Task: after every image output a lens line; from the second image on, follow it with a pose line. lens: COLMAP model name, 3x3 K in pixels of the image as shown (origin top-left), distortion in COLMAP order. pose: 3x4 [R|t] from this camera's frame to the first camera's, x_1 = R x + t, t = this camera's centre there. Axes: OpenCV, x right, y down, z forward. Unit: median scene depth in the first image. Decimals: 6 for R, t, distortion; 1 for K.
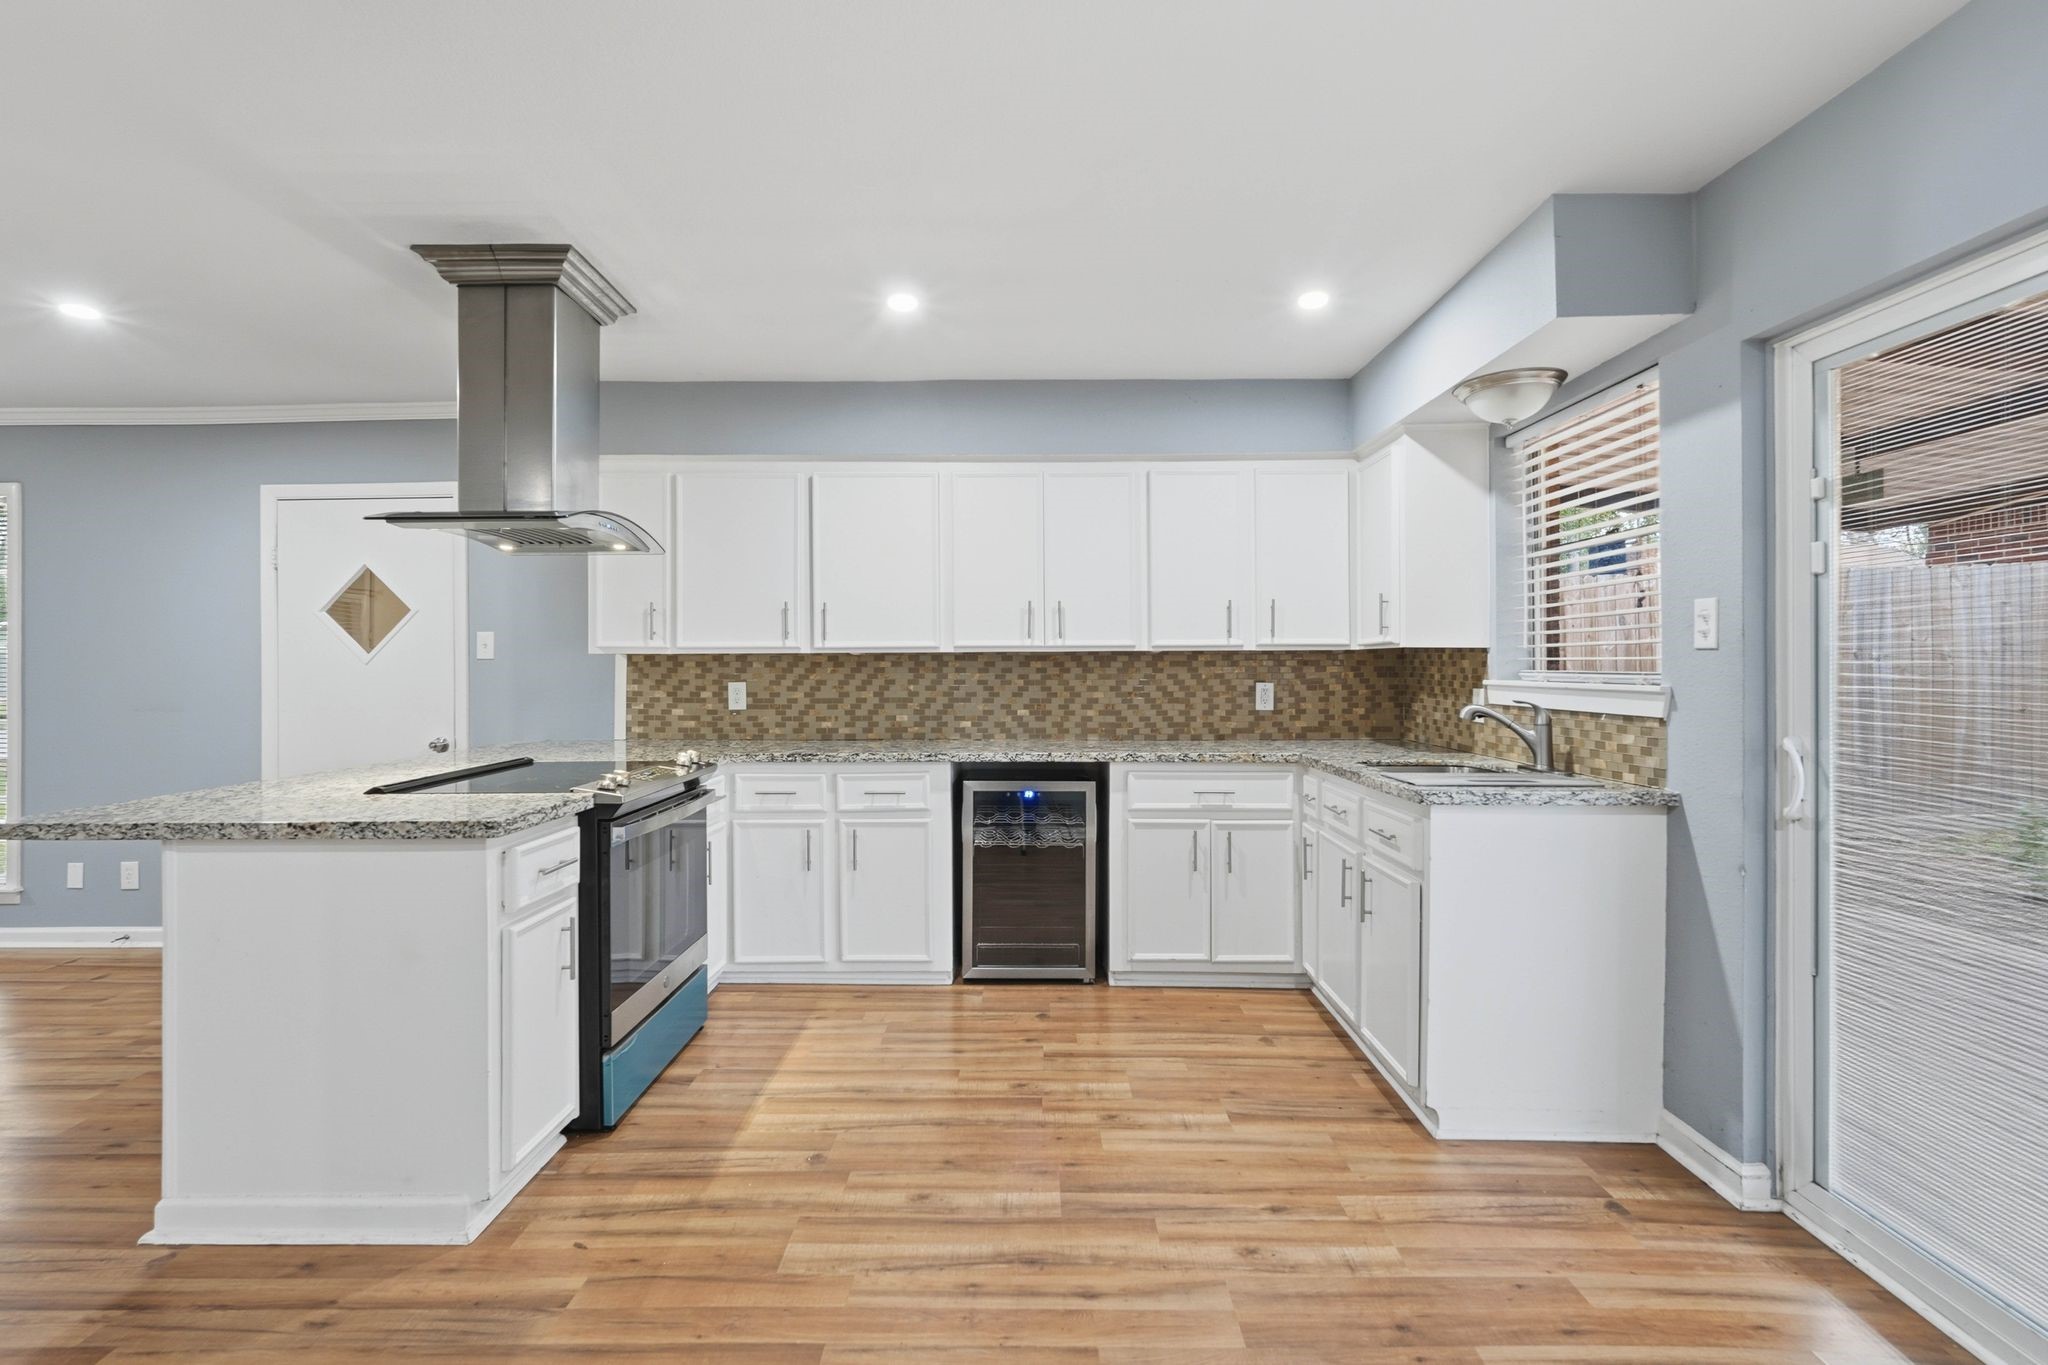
lens RADIAL K [[955.6, 0, 1038.6], [0, 955.6, 659.3], [0, 0, 1]] dist [-0.012718, 0.006871]
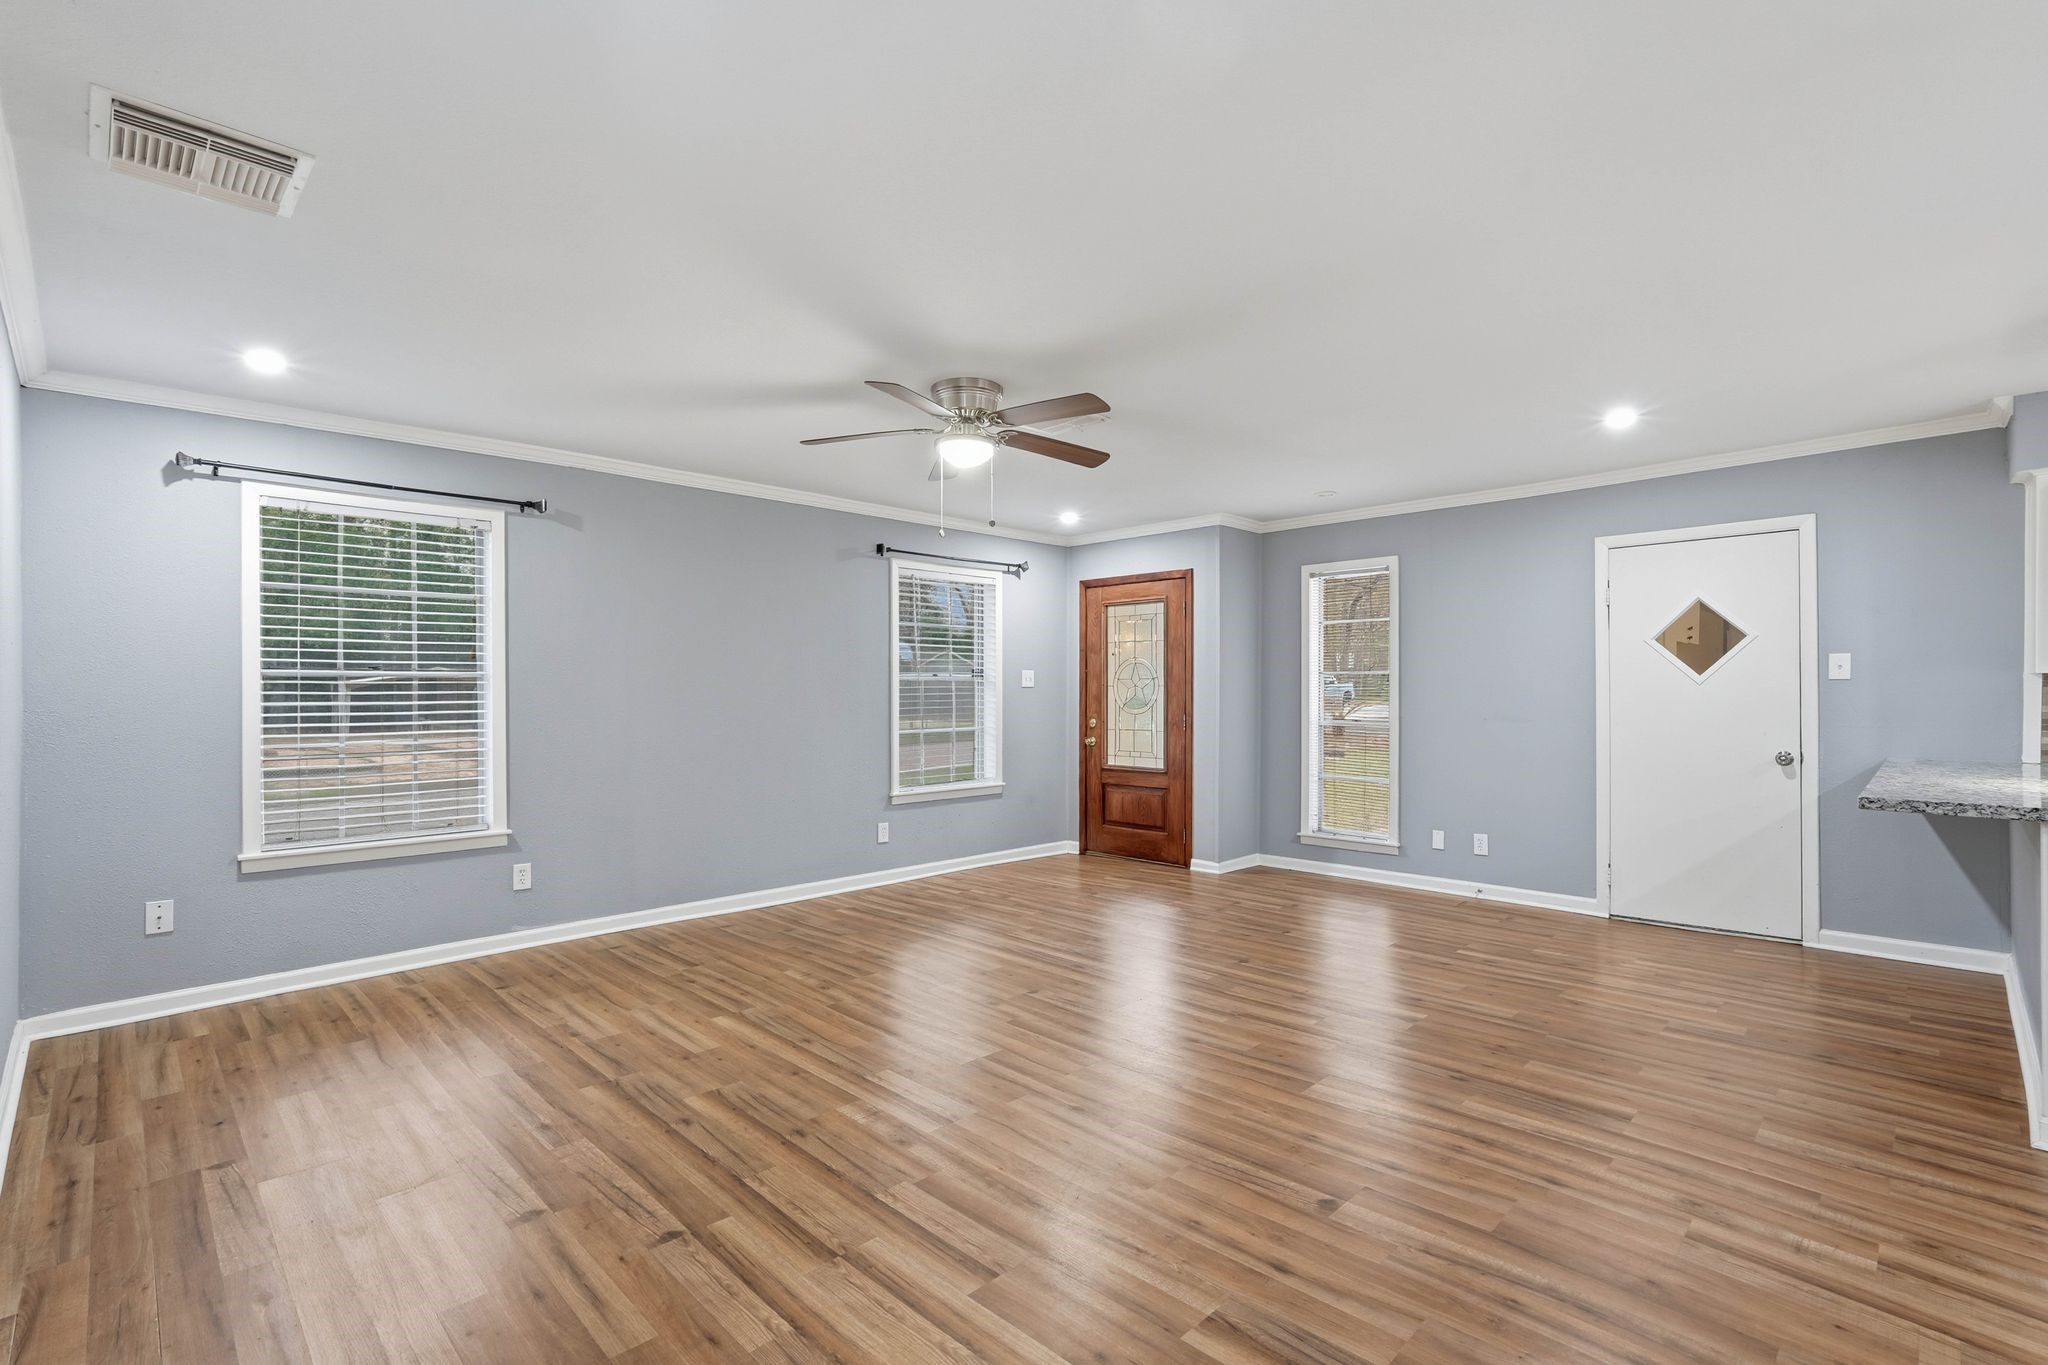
lens RADIAL K [[955.6, 0, 1009.0], [0, 955.6, 692.0], [0, 0, 1]] dist [-0.012718, 0.006871]
pose [[0.698273, 0.002011, -0.715829, -0.587175], [0.002935, 0.999980, 0.005672, 0.006326], [0.715826, -0.006062, 0.698253, -0.507222]]
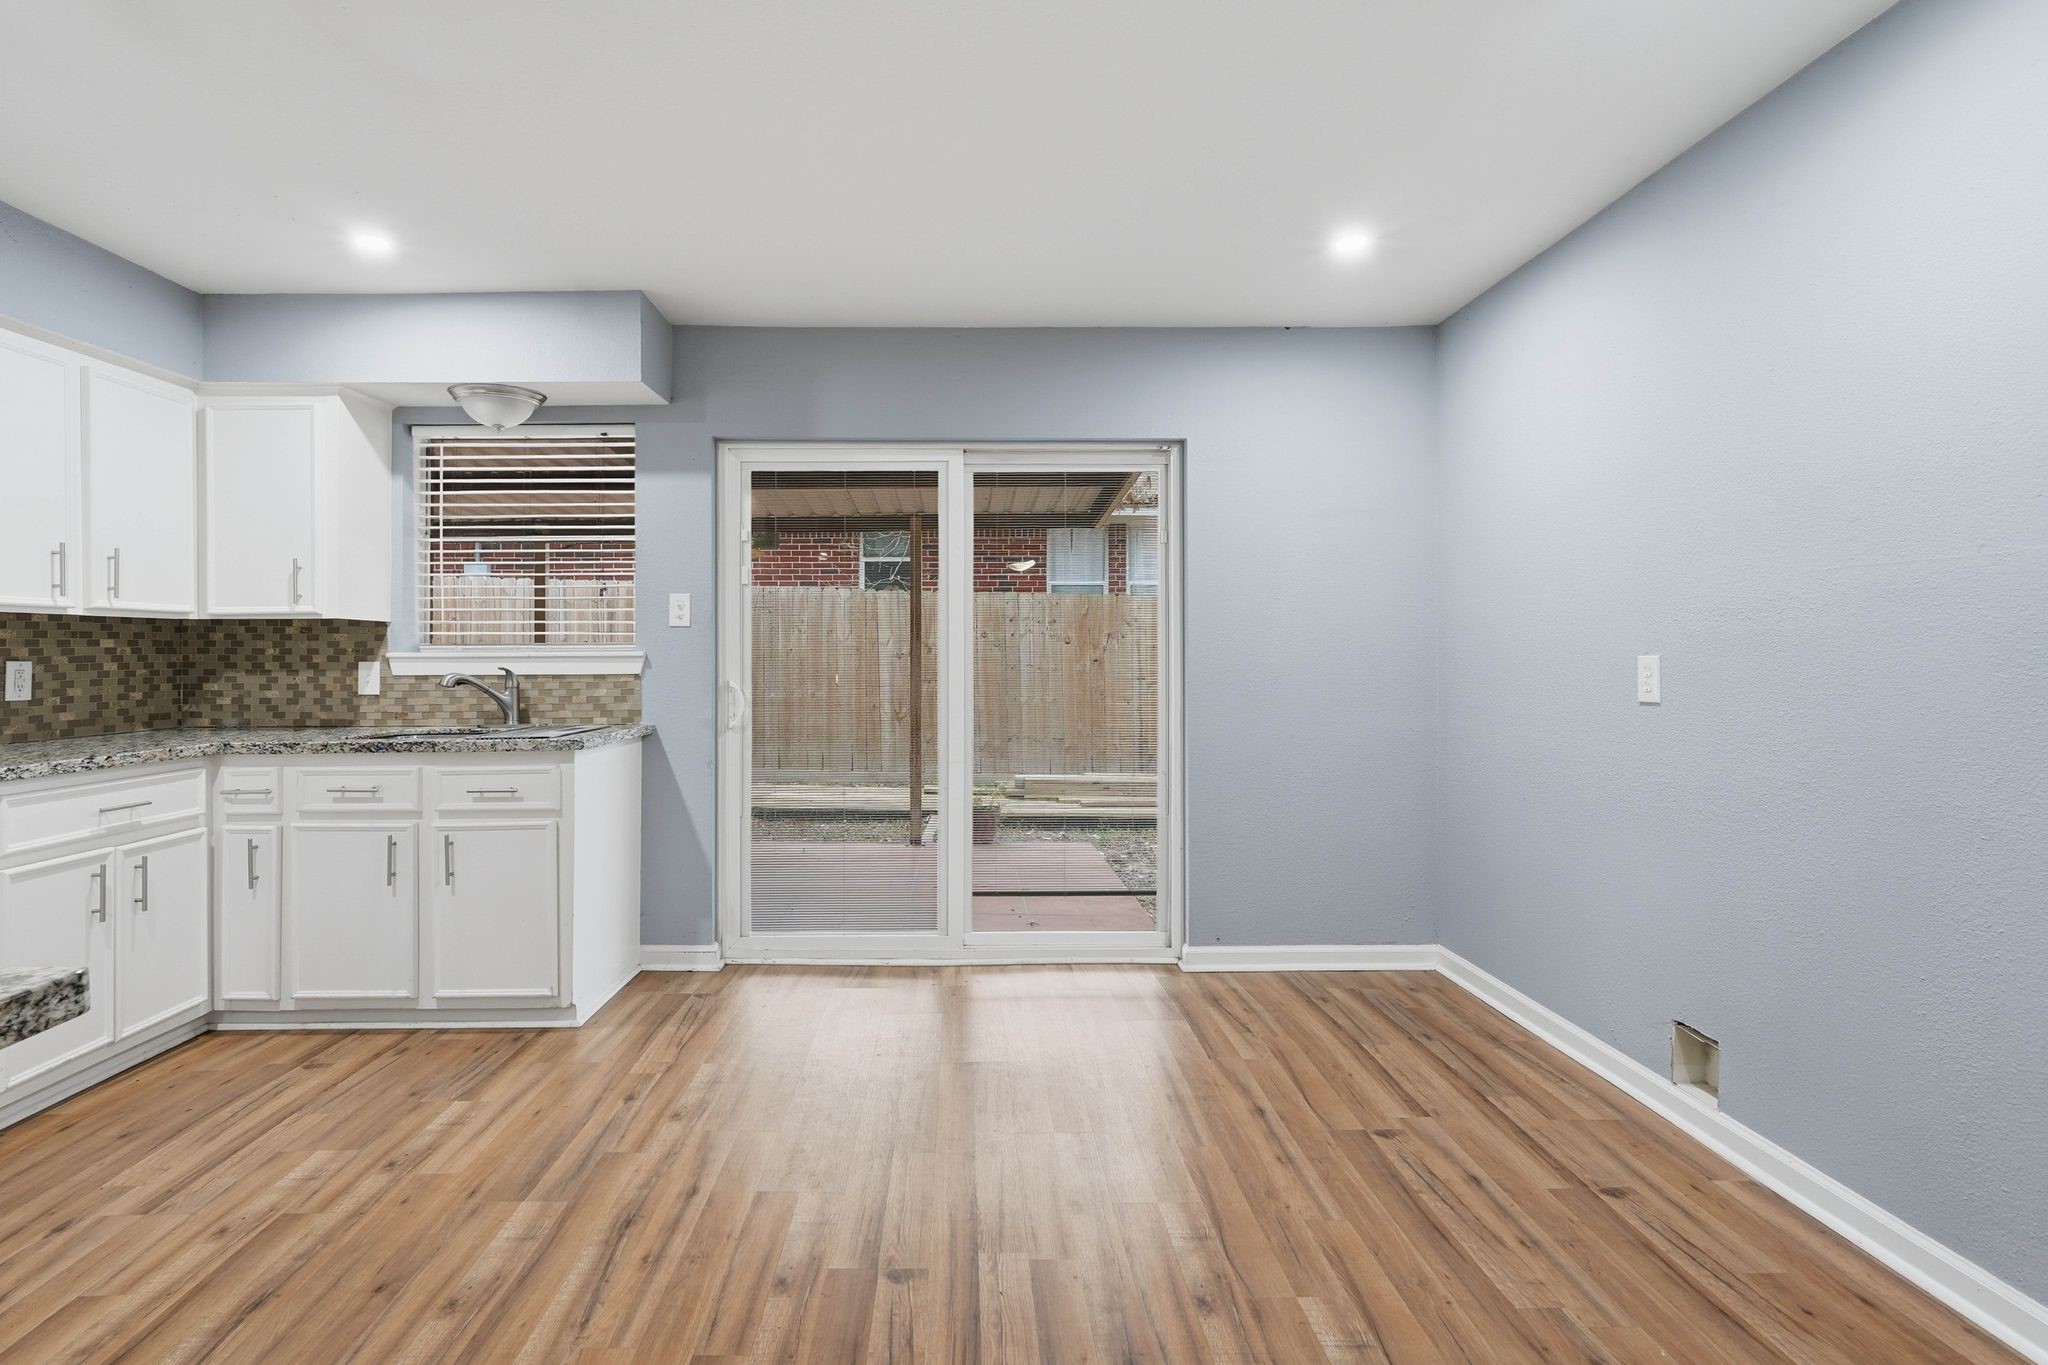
lens RADIAL K [[955.6, 0, 969.5], [0, 955.6, 655.5], [0, 0, 1]] dist [-0.012718, 0.006871]
pose [[-0.014844, -0.001851, 0.999888, -0.583033], [-0.002116, 0.999996, 0.001819, 0.021288], [-0.999888, -0.002089, -0.014848, 0.381455]]
